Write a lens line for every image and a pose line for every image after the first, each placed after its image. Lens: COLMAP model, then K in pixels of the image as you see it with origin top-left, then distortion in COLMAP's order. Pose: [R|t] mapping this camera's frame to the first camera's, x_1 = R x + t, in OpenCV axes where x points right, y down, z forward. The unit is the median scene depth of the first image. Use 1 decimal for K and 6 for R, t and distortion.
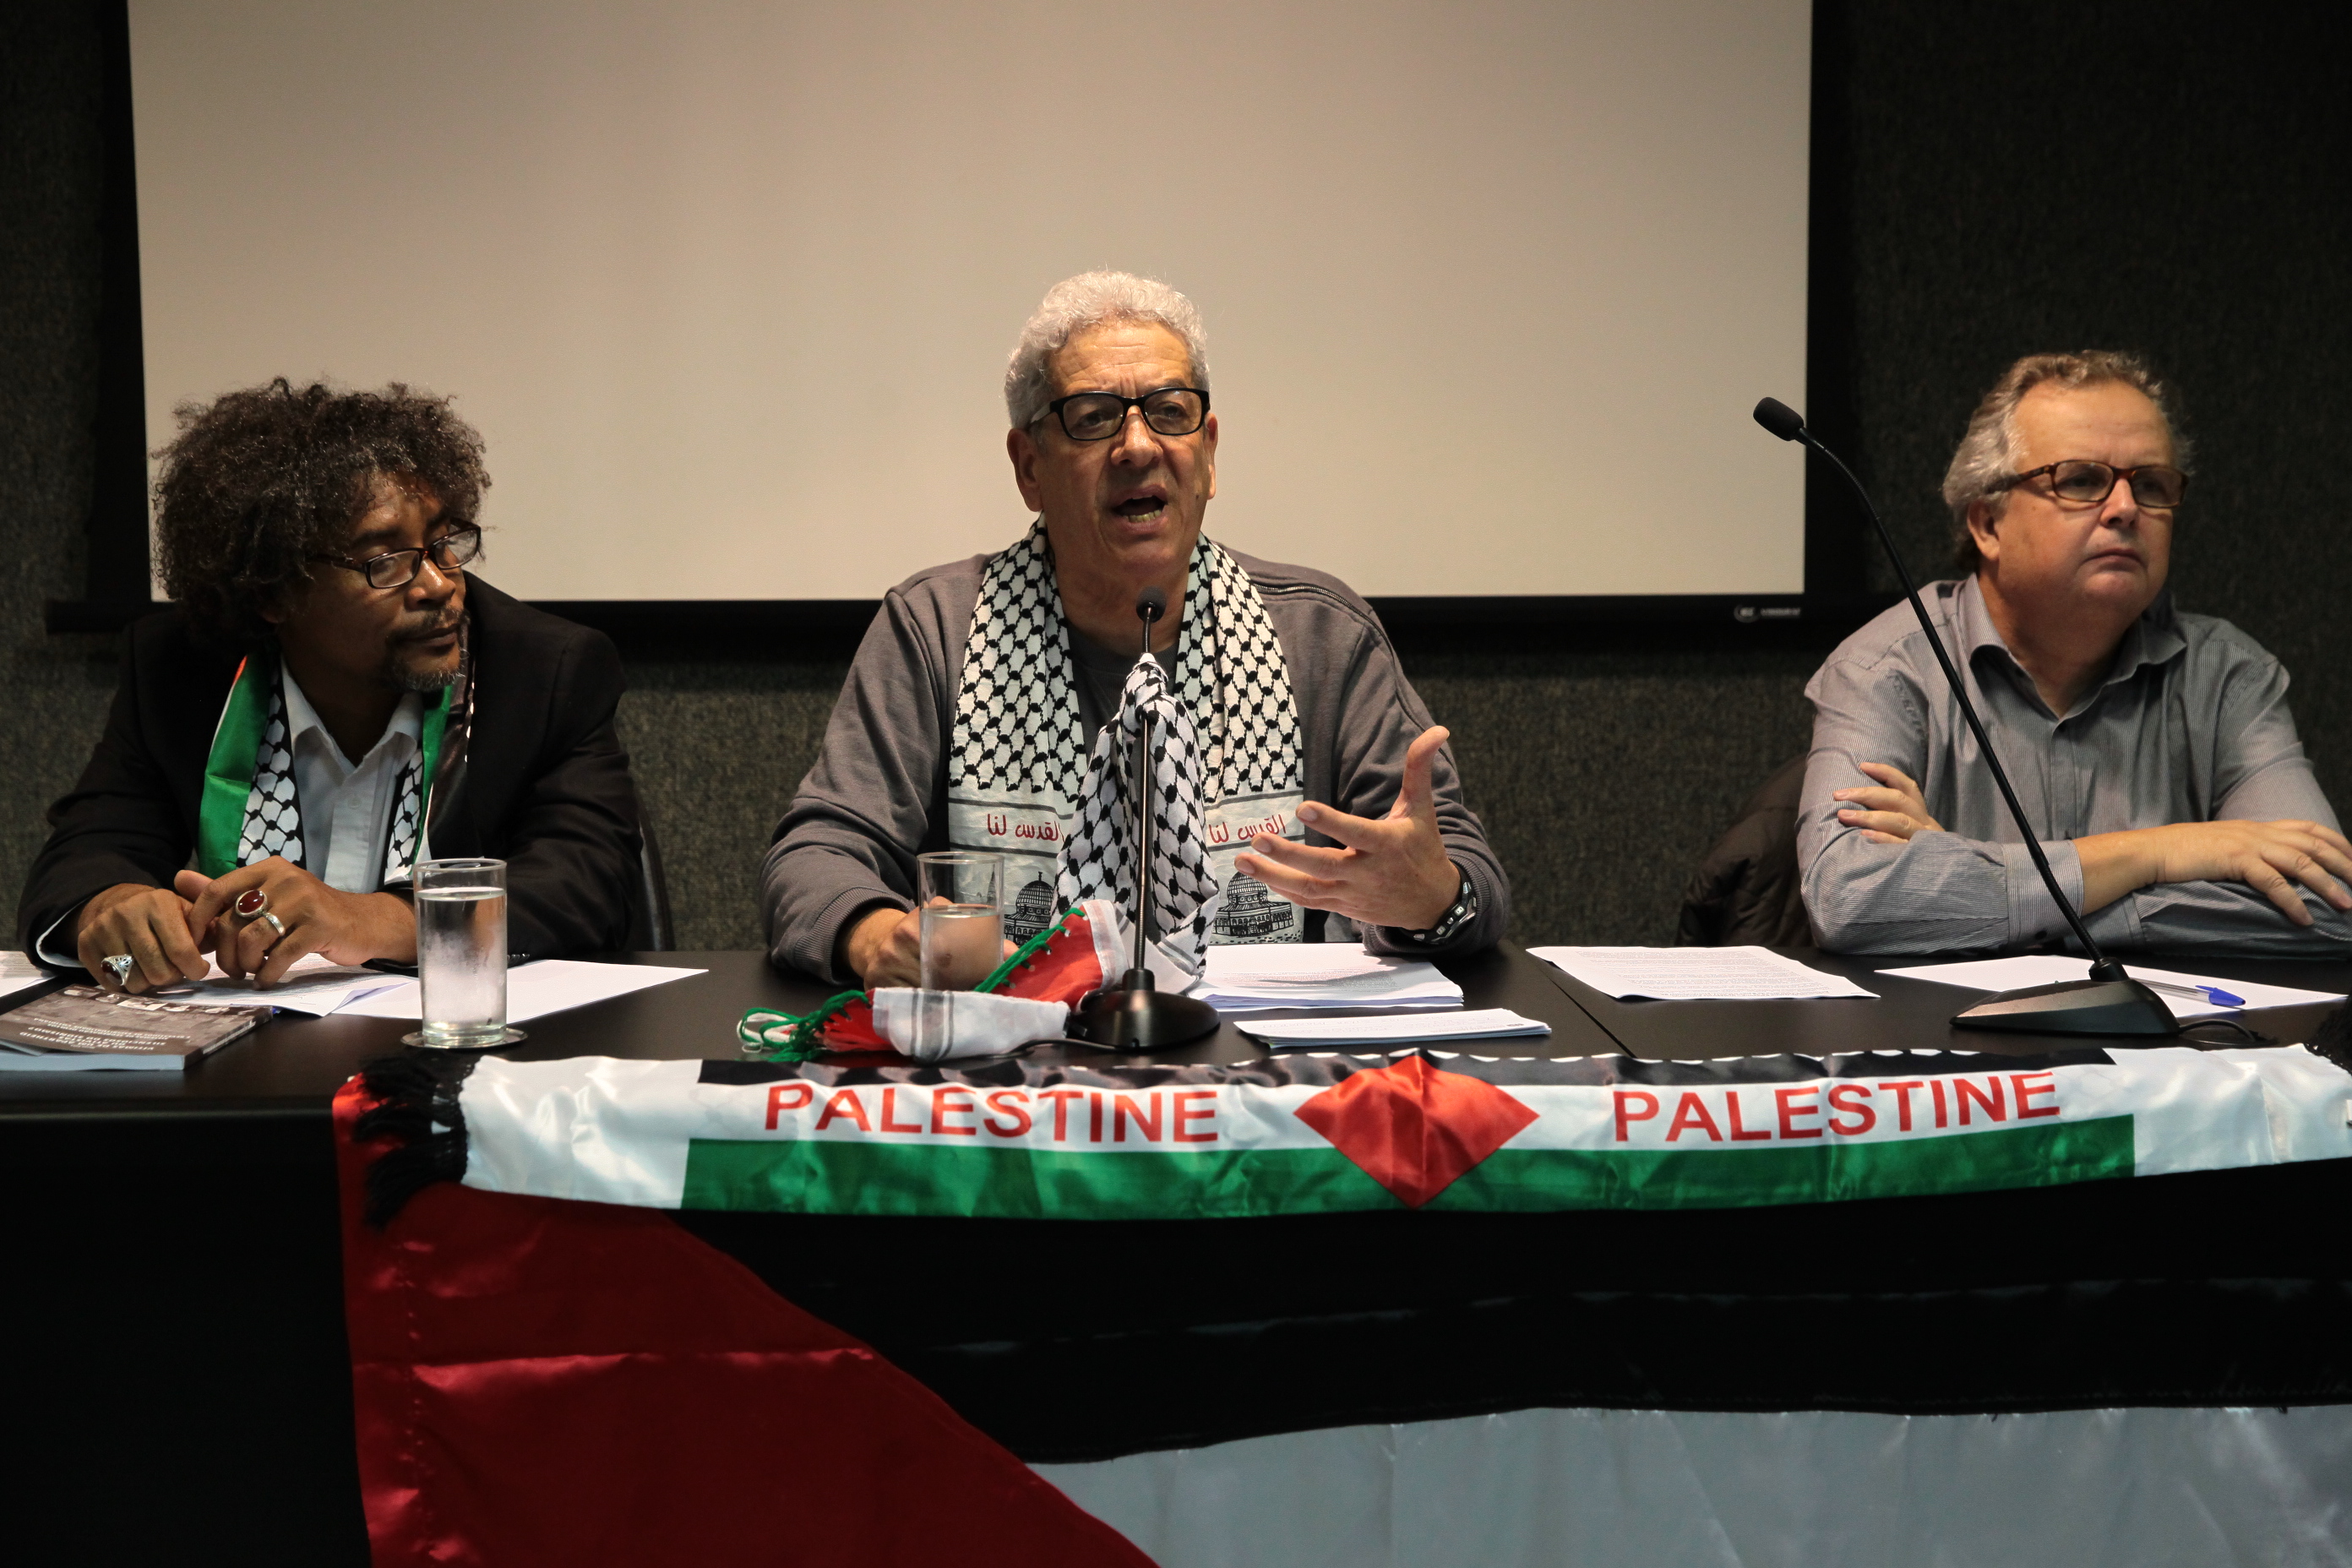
lens RADIAL K [[3291.0, 0, 1157.0], [0, 3291.0, 787.7], [0, 0, 1]] dist [0.111589, 0.000000]
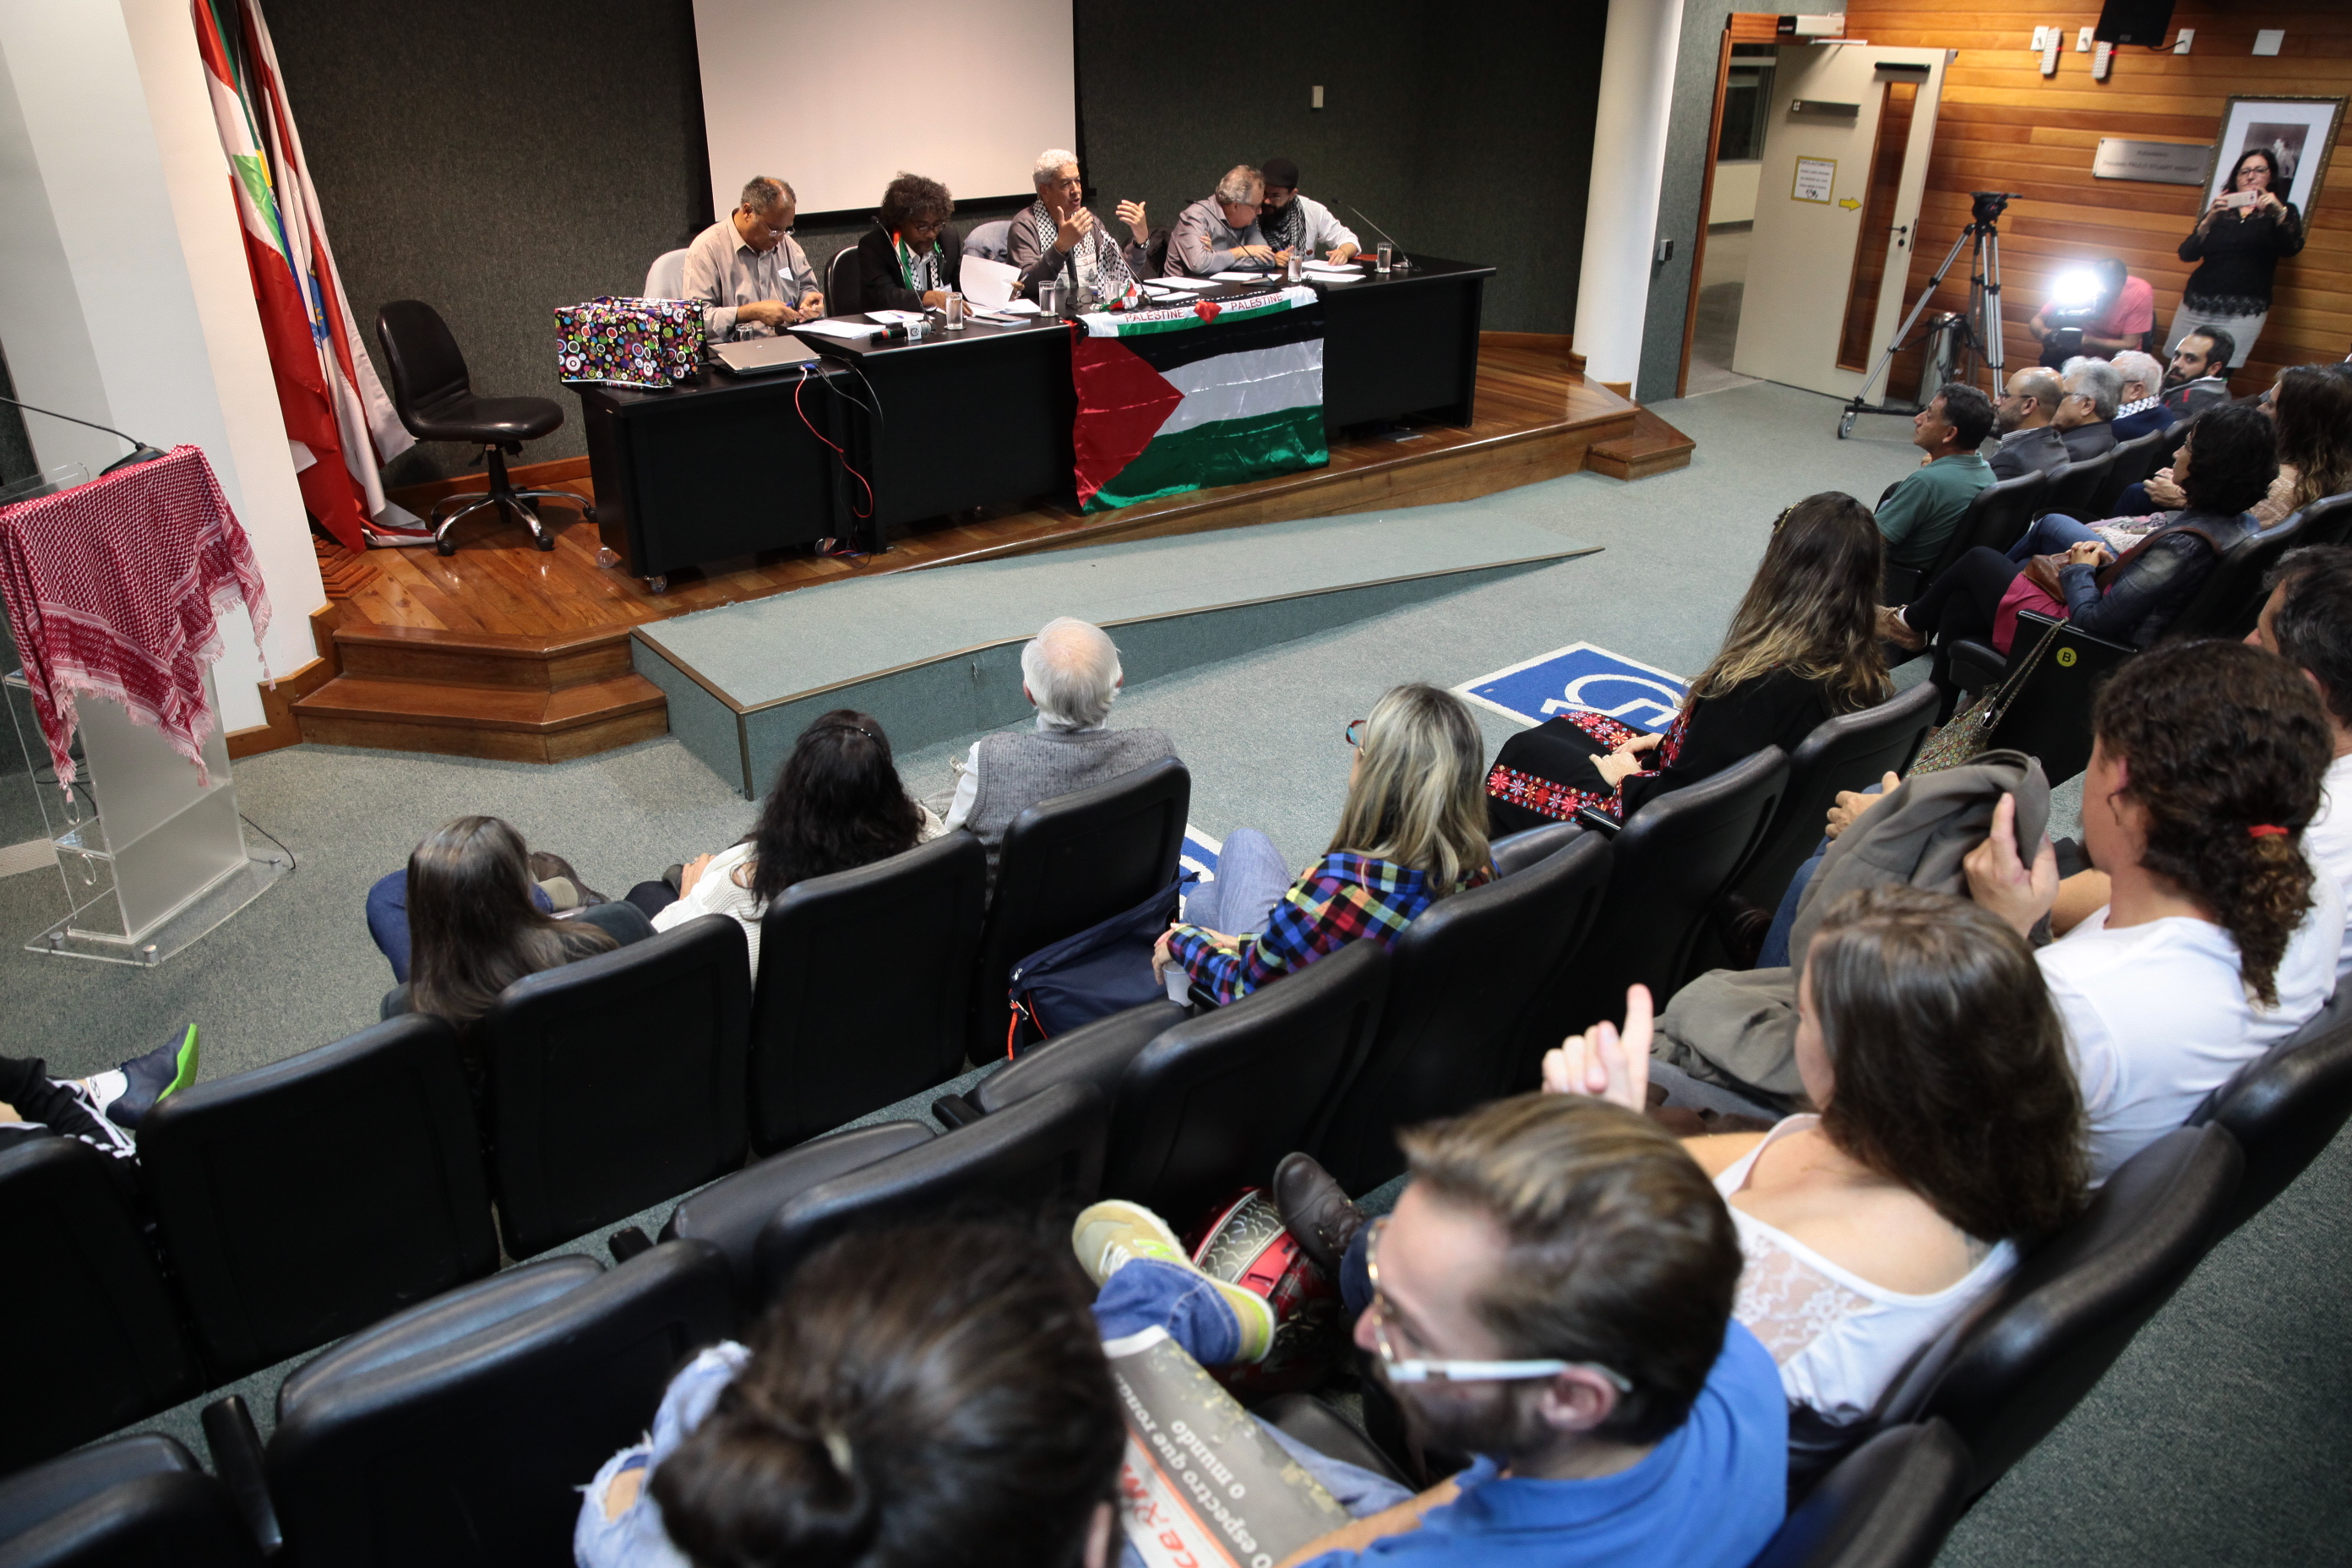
lens RADIAL K [[1600.3, 0, 1169.8], [0, 1600.3, 794.2], [0, 0, 1]] dist [-0.054119, 0.011870]
pose [[0.796039, -0.264377, 0.544451, -1.676883], [0.049588, 0.925019, 0.376672, -0.171910], [-0.603211, -0.272847, 0.749460, -1.328536]]
